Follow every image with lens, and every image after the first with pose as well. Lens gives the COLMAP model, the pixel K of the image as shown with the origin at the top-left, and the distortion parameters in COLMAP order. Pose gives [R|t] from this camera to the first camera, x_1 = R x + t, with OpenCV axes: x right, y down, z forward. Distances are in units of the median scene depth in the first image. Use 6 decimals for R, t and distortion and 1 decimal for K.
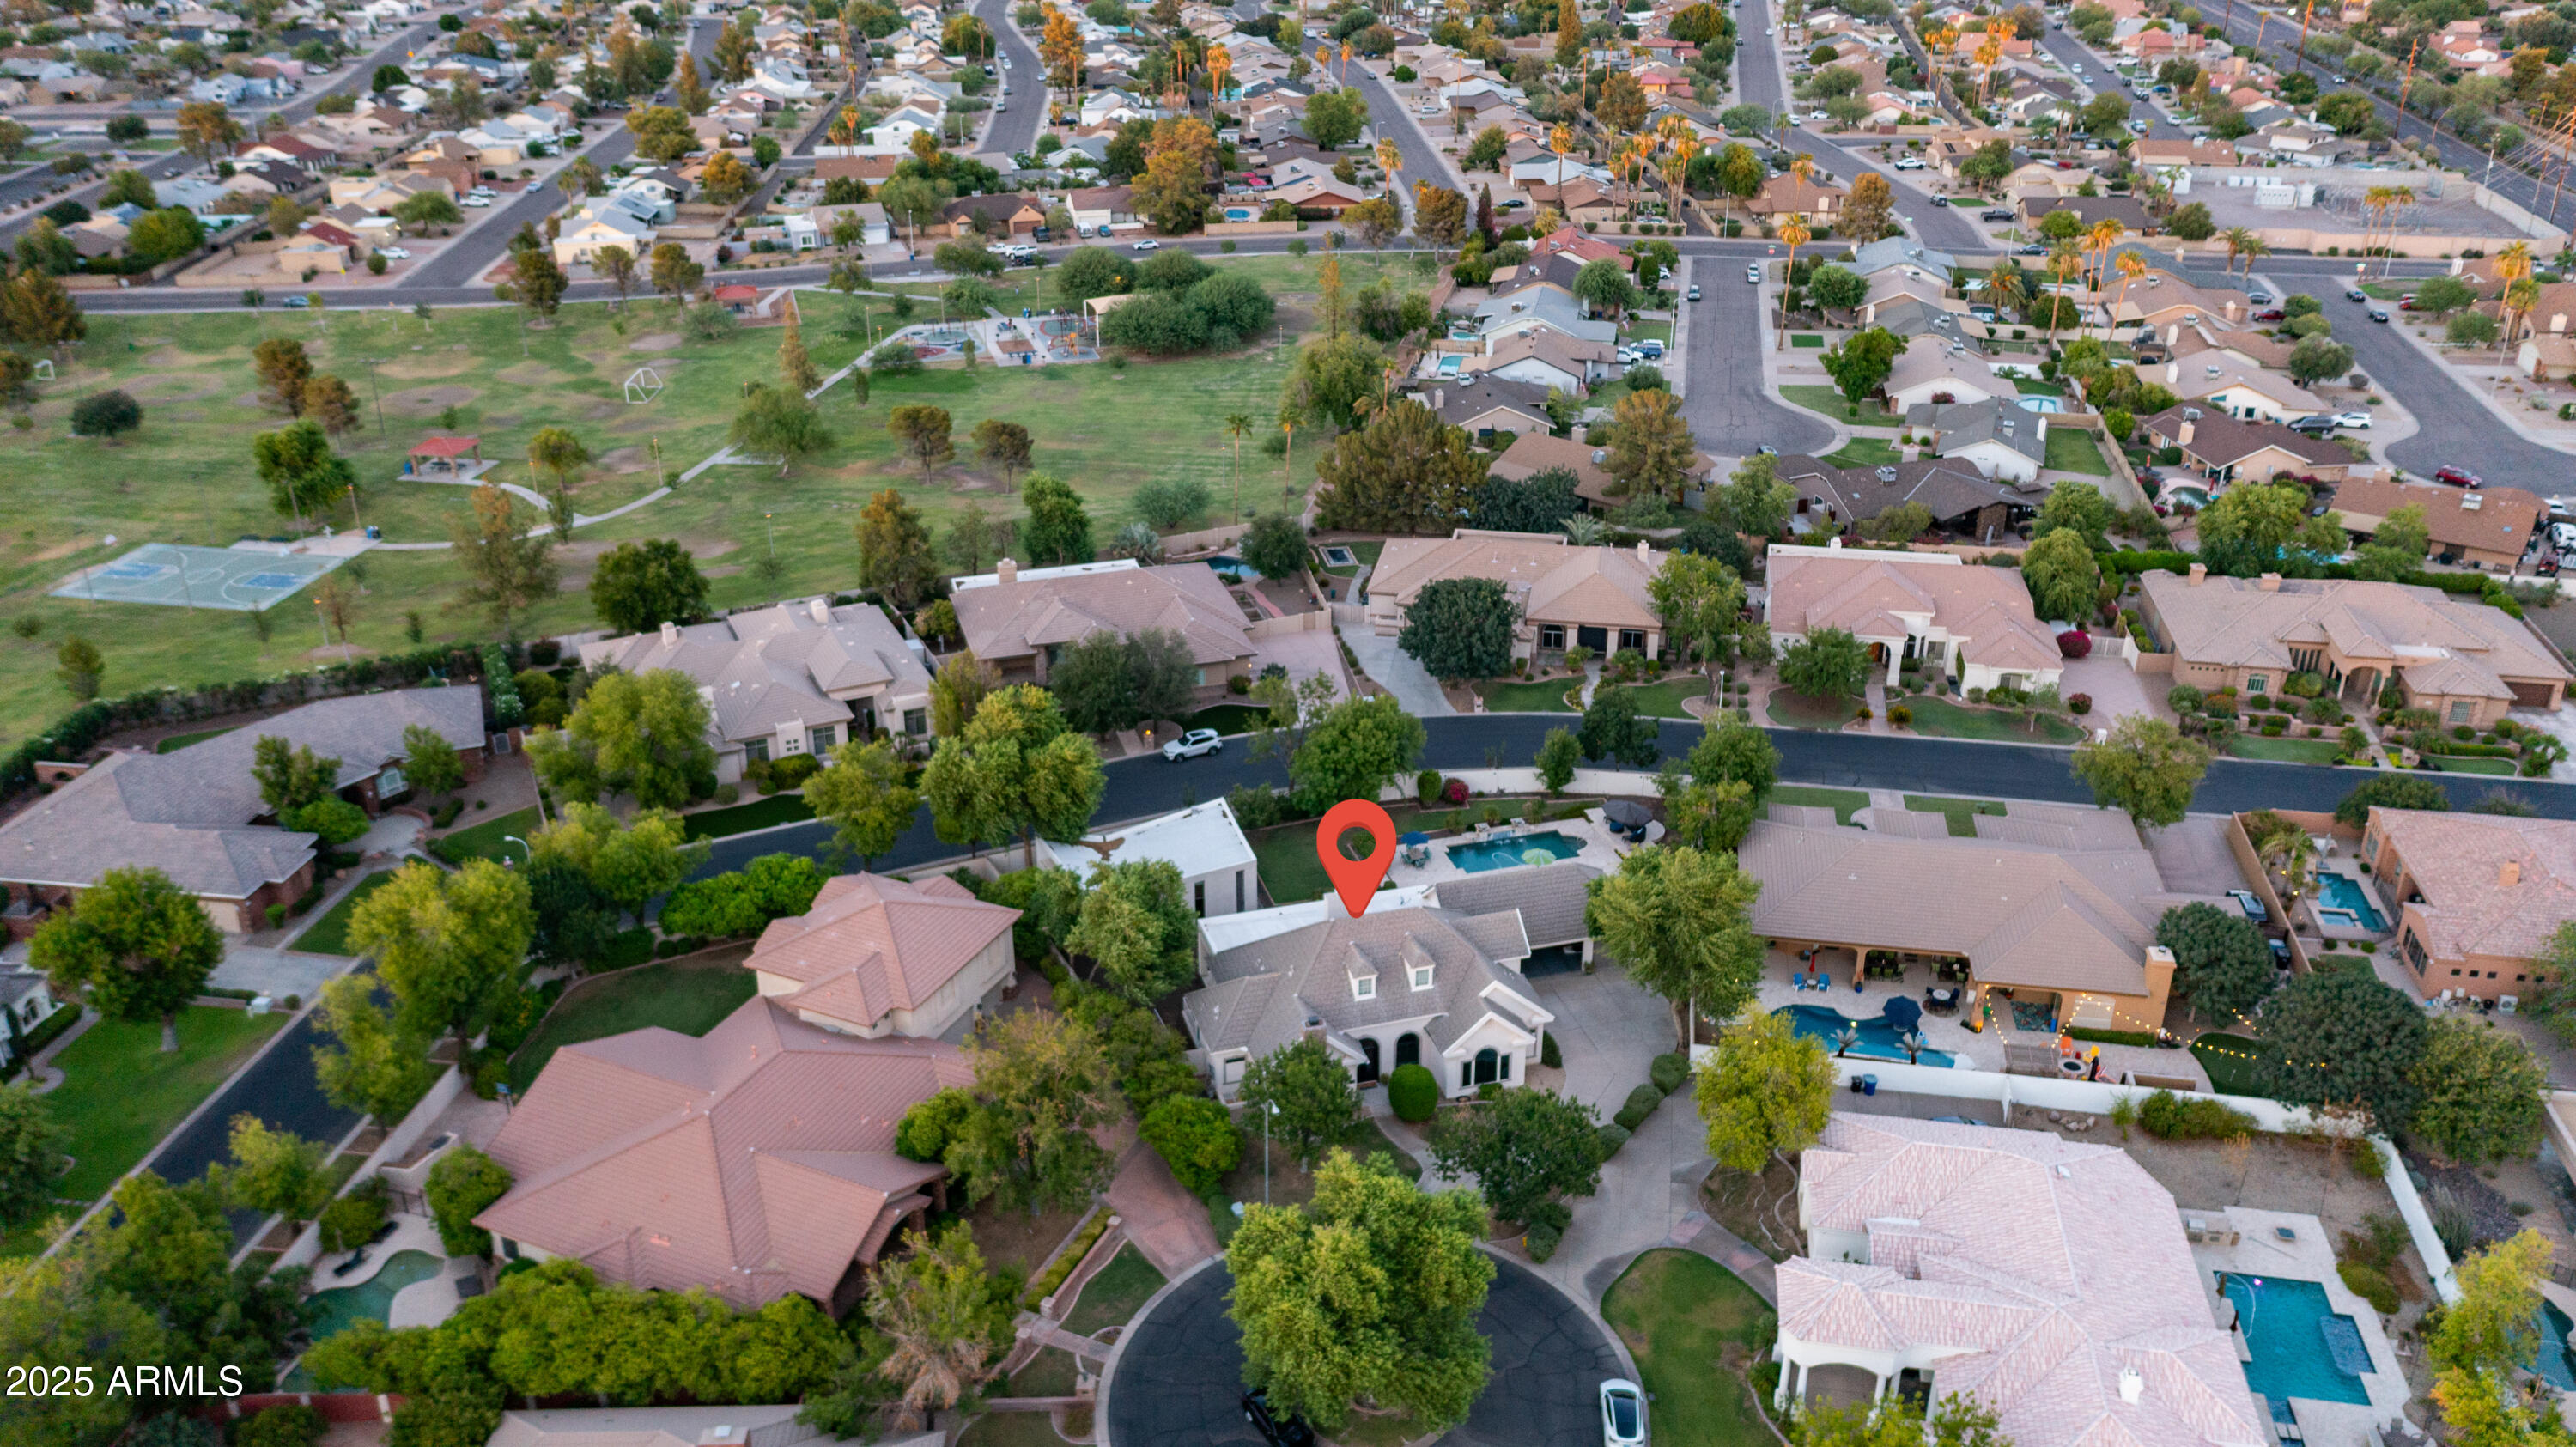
lens RADIAL K [[2019.5, 0, 1294.1], [0, 2019.5, 719.8], [0, 0, 1]] dist [-0.003500, 0.004807]
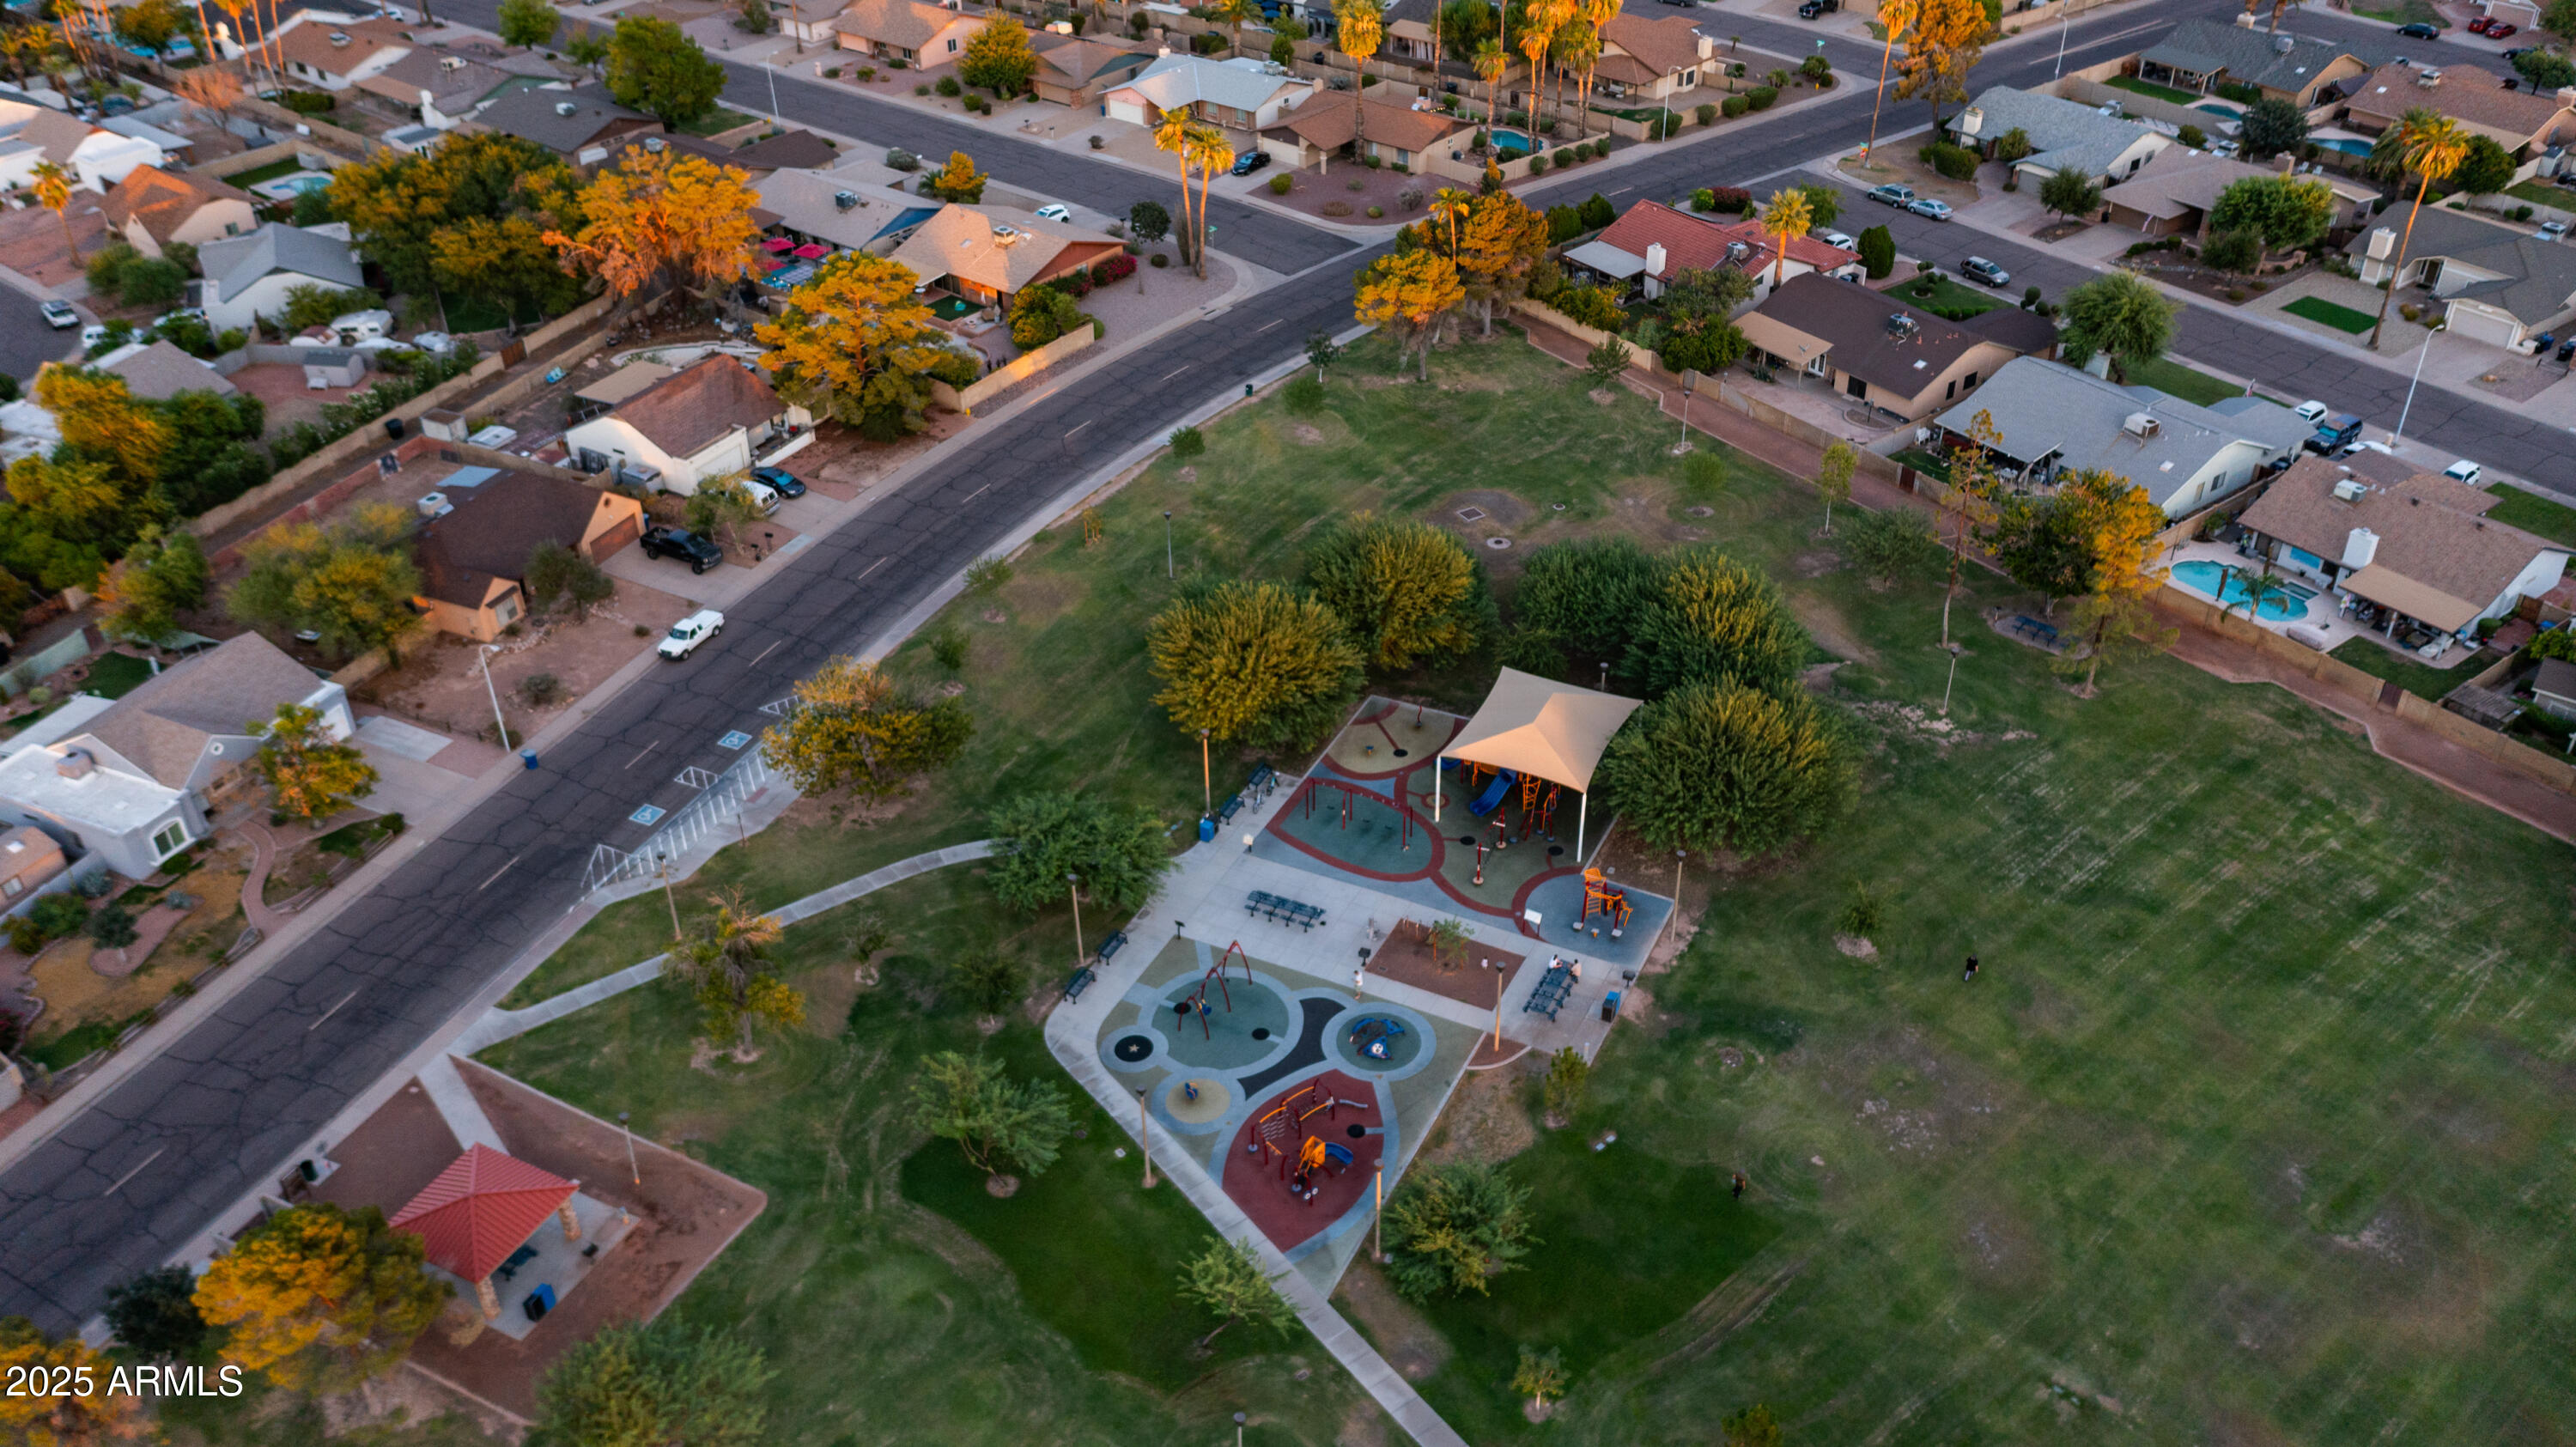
lens RADIAL K [[2019.5, 0, 1289.4], [0, 2019.5, 720.3], [0, 0, 1]] dist [-0.003500, 0.004807]
pose [[0.680930, -0.418871, 0.600734, -0.260725], [0.325716, 0.907905, 0.263851, -0.240053], [-0.655929, 0.016005, 0.754653, 0.534153]]
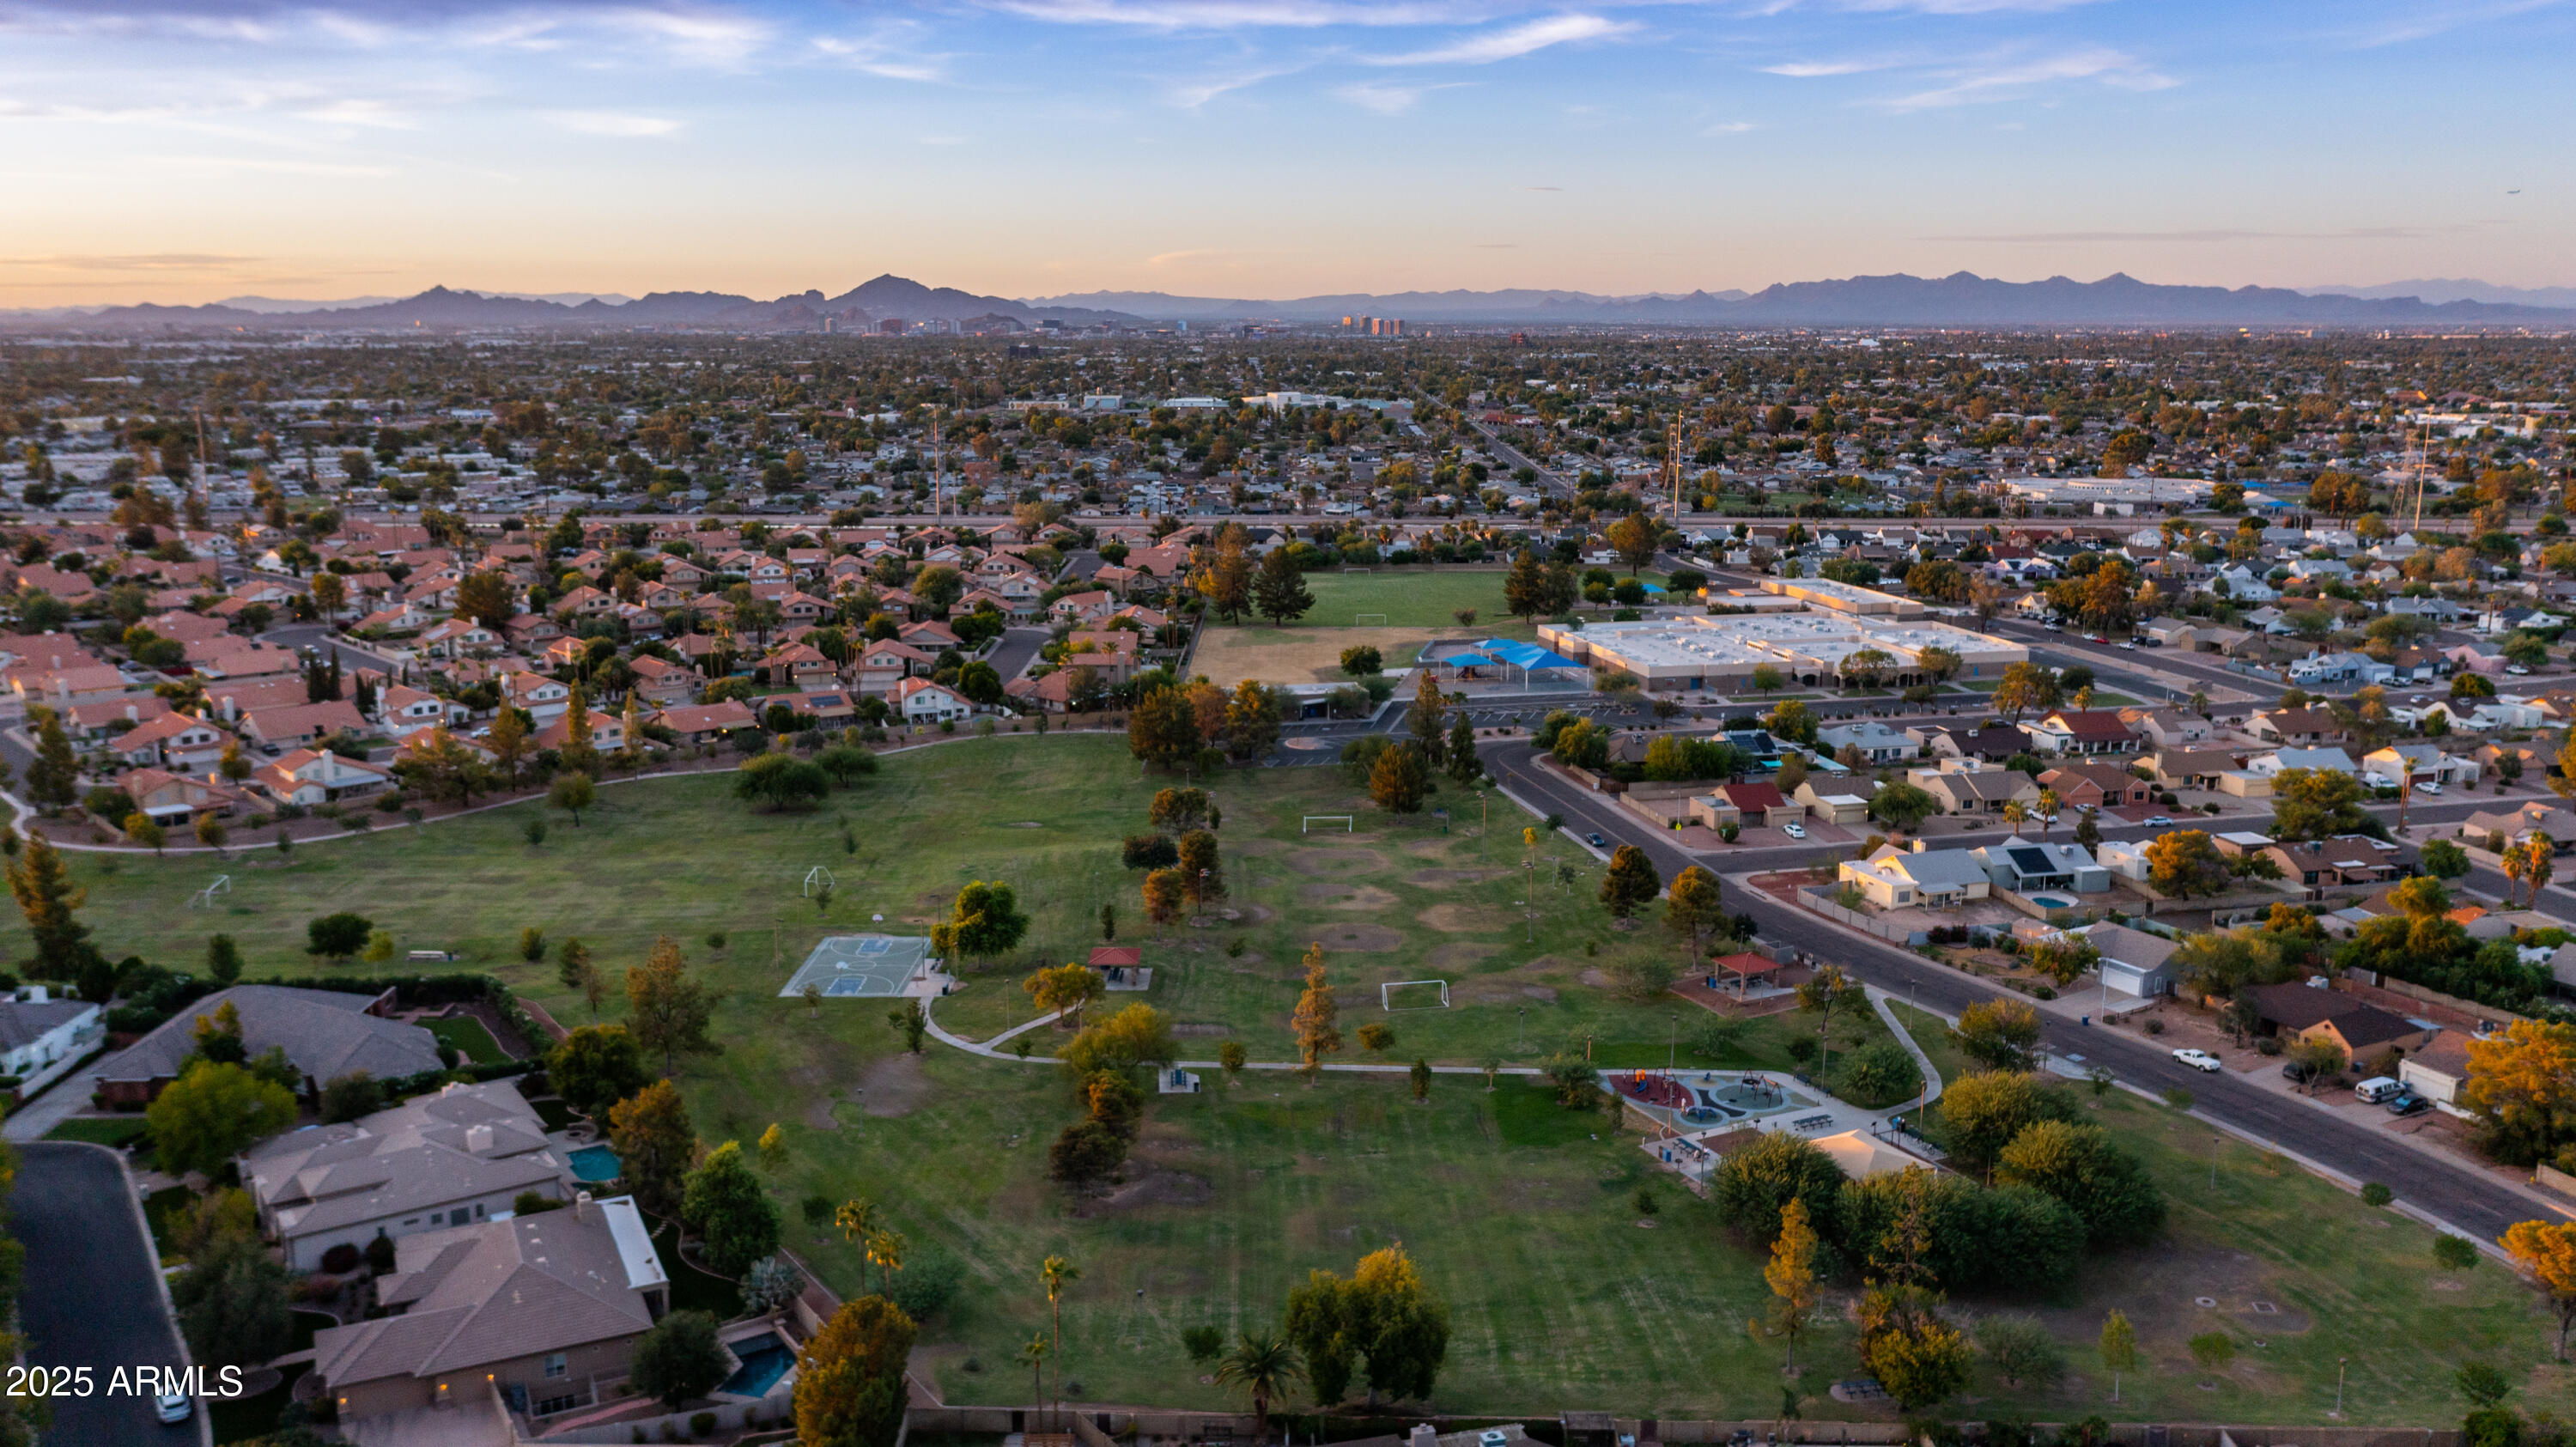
lens RADIAL K [[2019.5, 0, 1289.4], [0, 2019.5, 719.6], [0, 0, 1]] dist [-0.003500, 0.004807]
pose [[0.168604, 0.196013, -0.965998, 0.348350], [-0.423397, 0.899411, 0.108603, -0.235895], [0.890117, 0.390689, 0.234636, 0.463118]]
